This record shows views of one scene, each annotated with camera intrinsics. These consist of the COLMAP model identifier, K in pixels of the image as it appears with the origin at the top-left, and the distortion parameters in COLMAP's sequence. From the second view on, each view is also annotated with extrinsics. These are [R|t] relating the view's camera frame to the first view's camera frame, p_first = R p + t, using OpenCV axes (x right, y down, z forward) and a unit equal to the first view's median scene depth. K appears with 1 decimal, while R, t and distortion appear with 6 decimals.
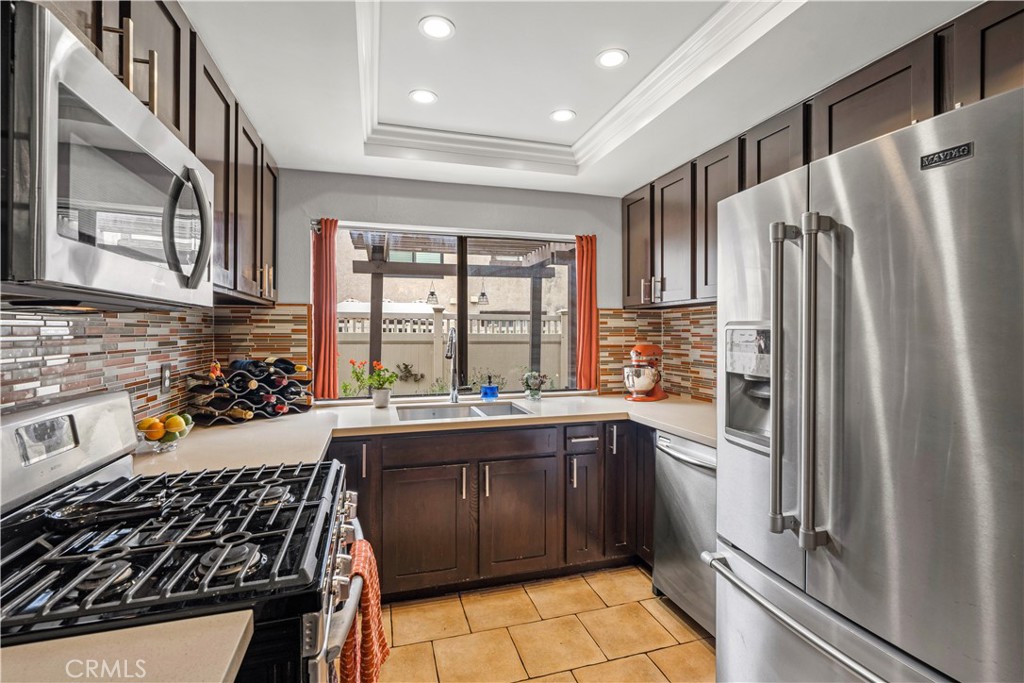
lens RADIAL K [[453.0, 0, 505.6], [0, 453.0, 334.5], [0, 0, 1]] dist [-0.006708, 0.003173]
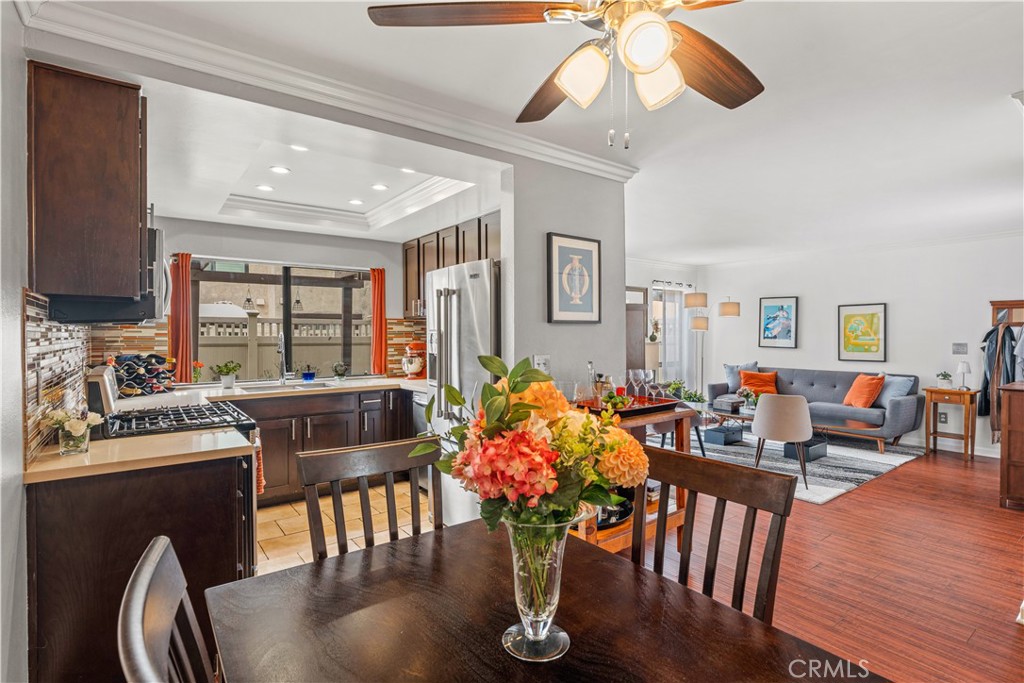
lens RADIAL K [[512.7, 0, 488.6], [0, 512.7, 338.9], [0, 0, 1]] dist [-0.001273, -0.000138]
pose [[0.949195, -0.005528, 0.314641, -0.004812], [0.004732, 0.999983, 0.003291, 0.005434], [-0.314654, -0.001635, 0.949205, -0.792375]]
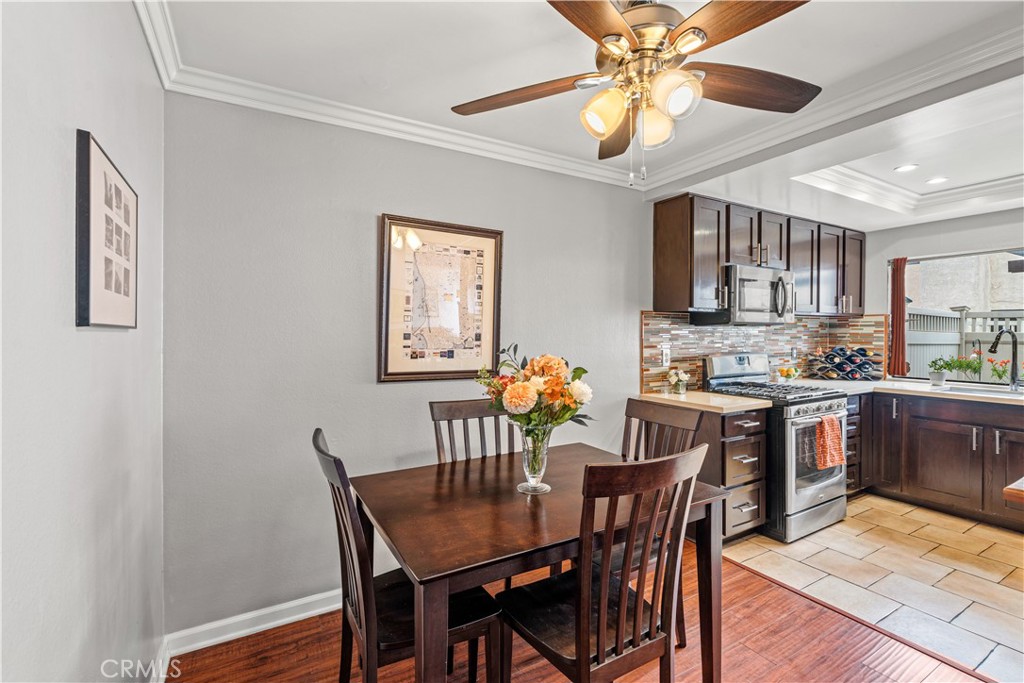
lens RADIAL K [[453.0, 0, 518.7], [0, 453.0, 335.0], [0, 0, 1]] dist [-0.006708, 0.003173]
pose [[0.233520, 0.007489, -0.972323, 0.809496], [-0.006127, 0.999962, 0.006231, 0.002070], [0.972333, 0.004502, 0.233557, -0.615852]]
